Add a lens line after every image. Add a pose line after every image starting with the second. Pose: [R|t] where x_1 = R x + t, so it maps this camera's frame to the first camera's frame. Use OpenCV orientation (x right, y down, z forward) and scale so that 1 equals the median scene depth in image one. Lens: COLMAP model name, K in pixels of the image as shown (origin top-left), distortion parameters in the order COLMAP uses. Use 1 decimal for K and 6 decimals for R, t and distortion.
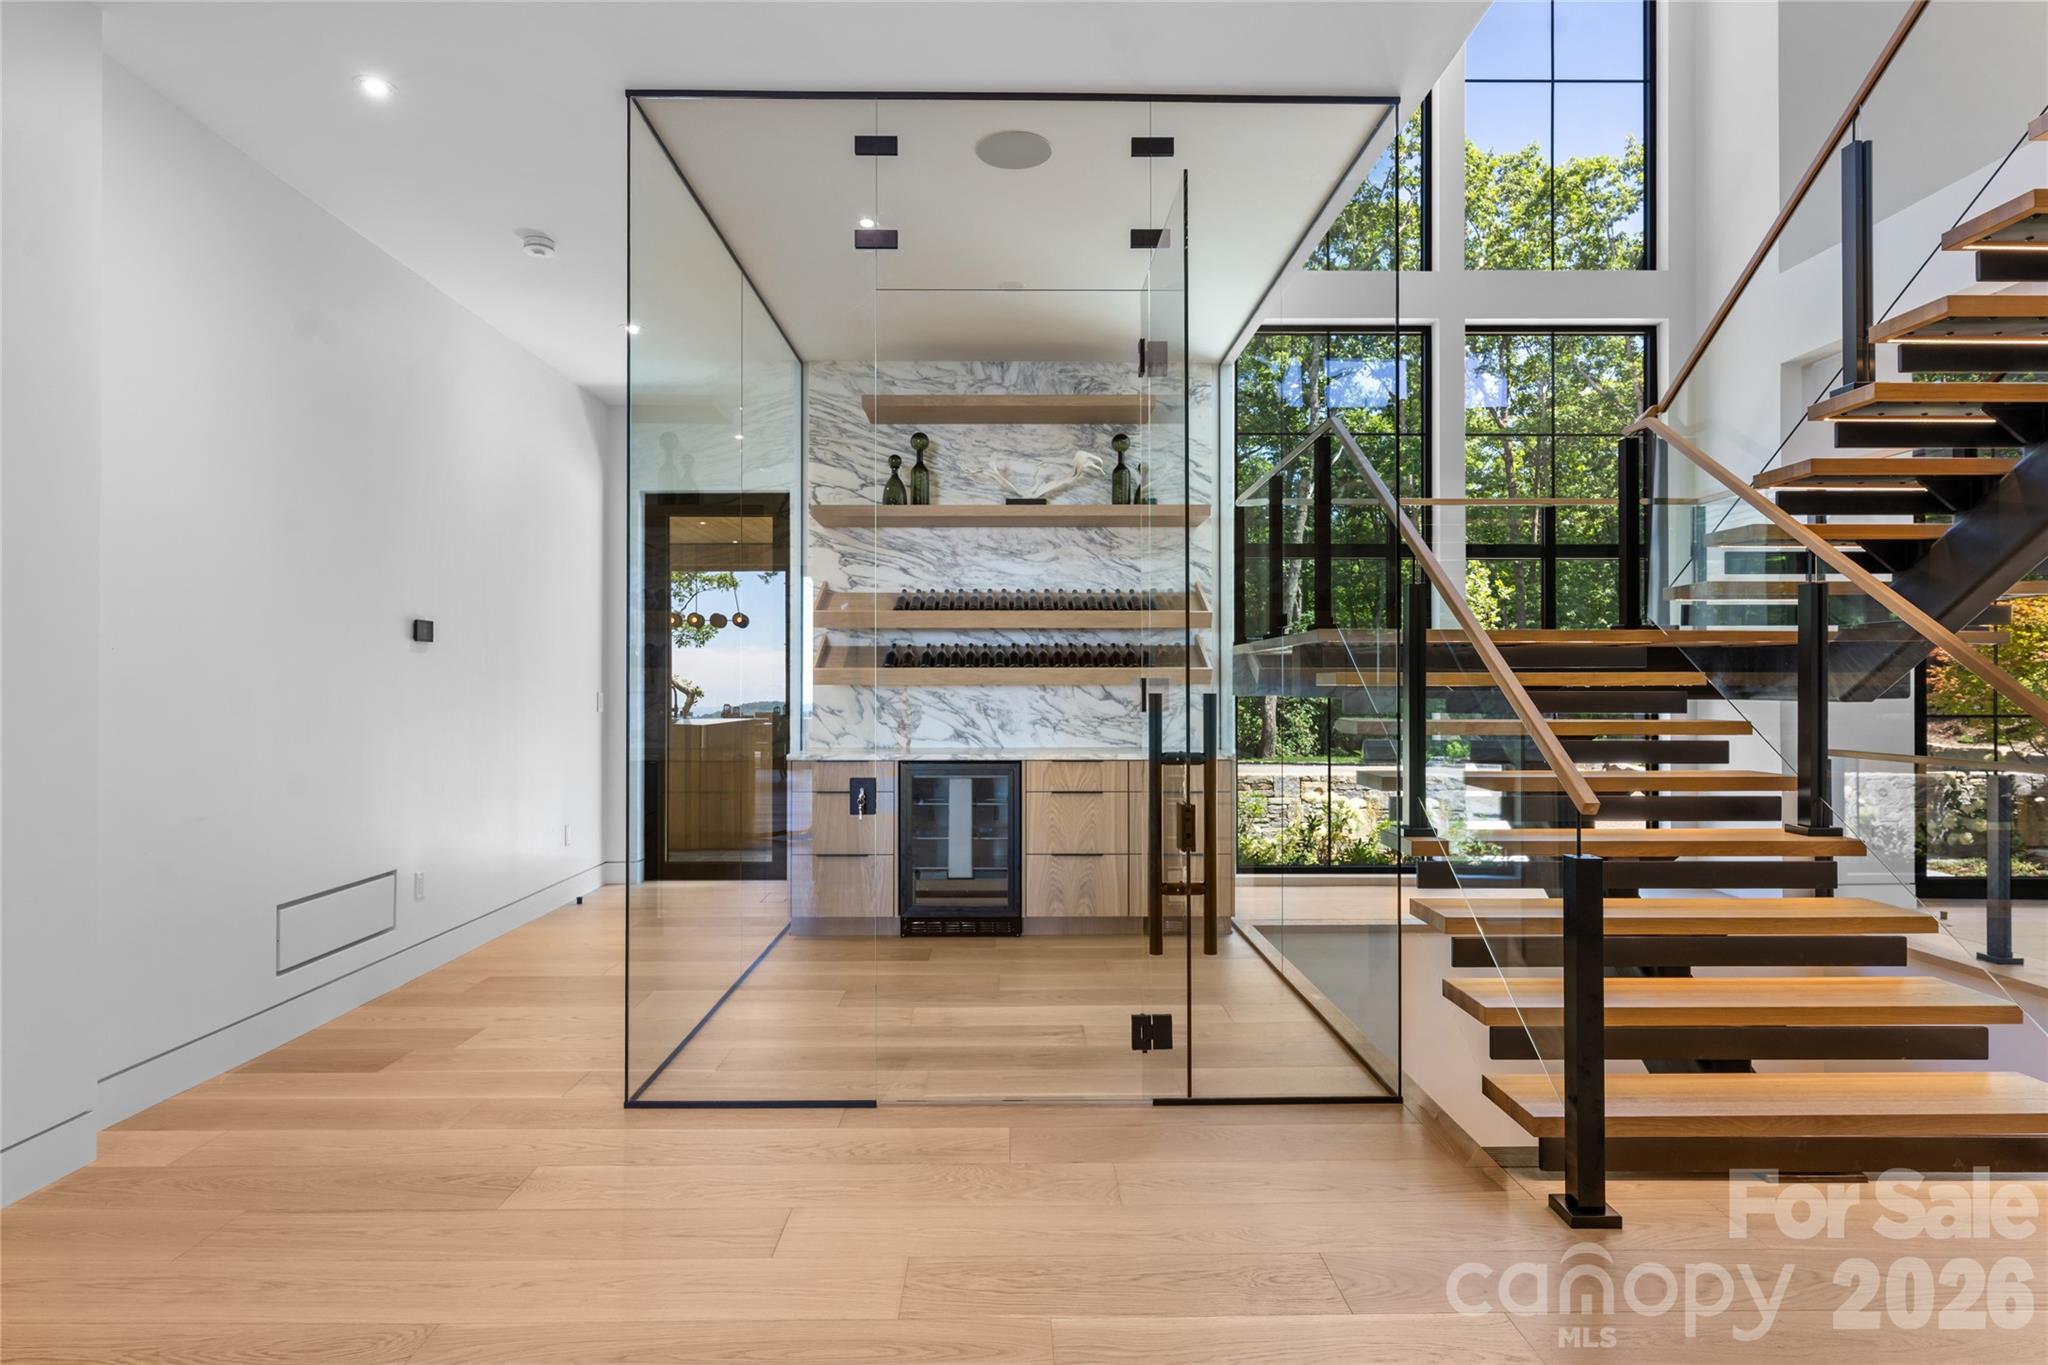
lens RADIAL K [[1115.1, 0, 1024.0], [0, 1115.1, 682.5], [0, 0, 1]] dist [0.002914, 0.000287]
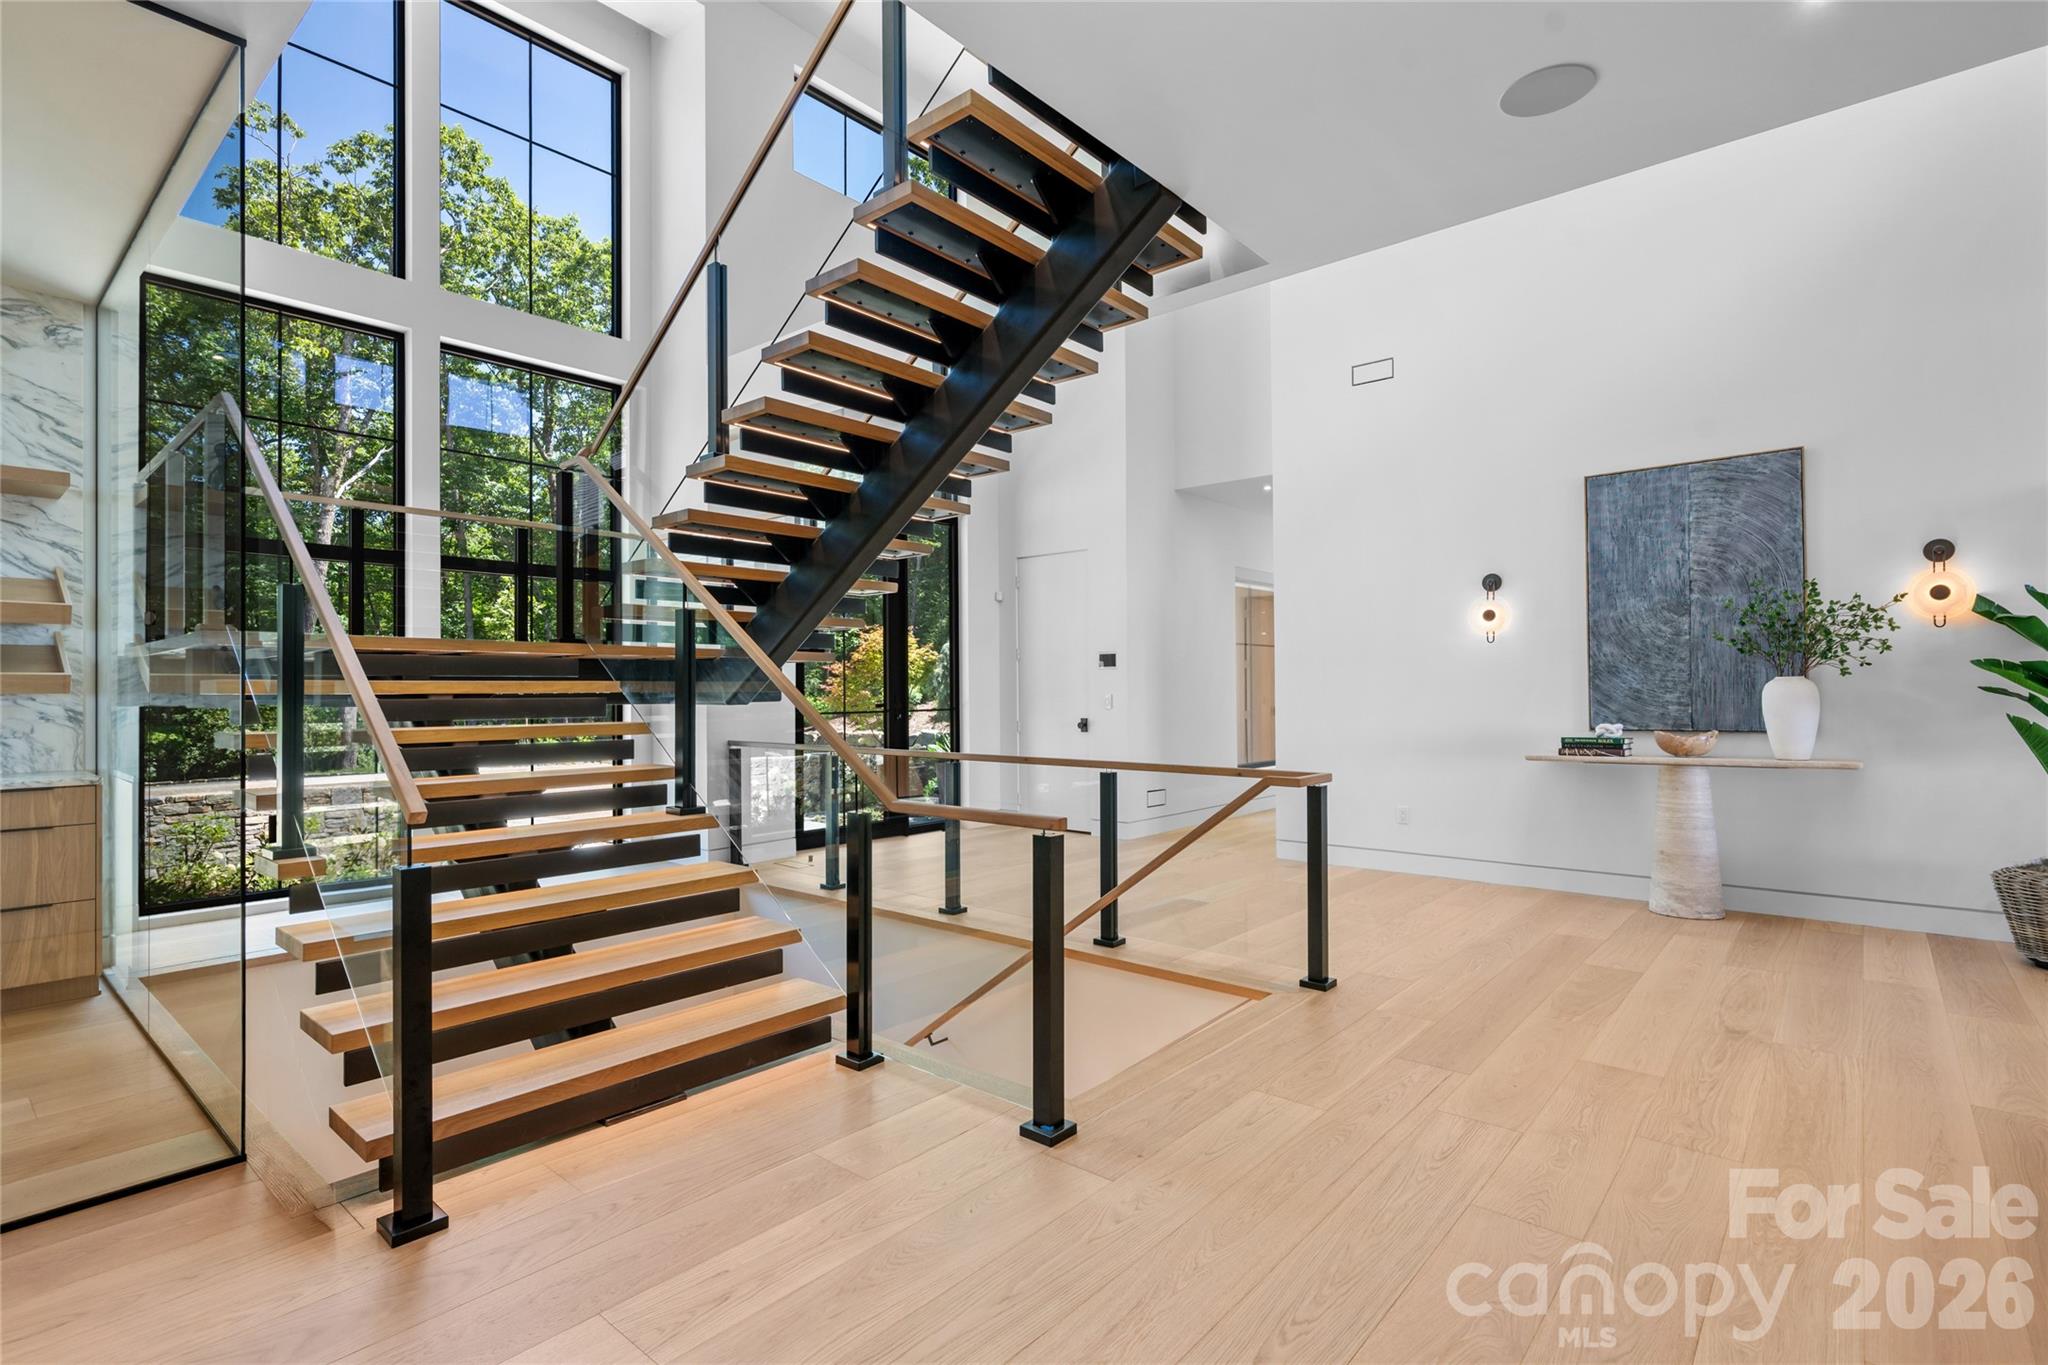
lens RADIAL K [[978.7, 0, 1026.0], [0, 978.7, 681.3], [0, 0, 1]] dist [0.001145, 0.000151]
pose [[0.661161, 0.003961, 0.750233, 0.147235], [0.002627, 0.999968, -0.007596, -0.000475], [-0.750239, 0.006993, 0.661130, 0.006983]]
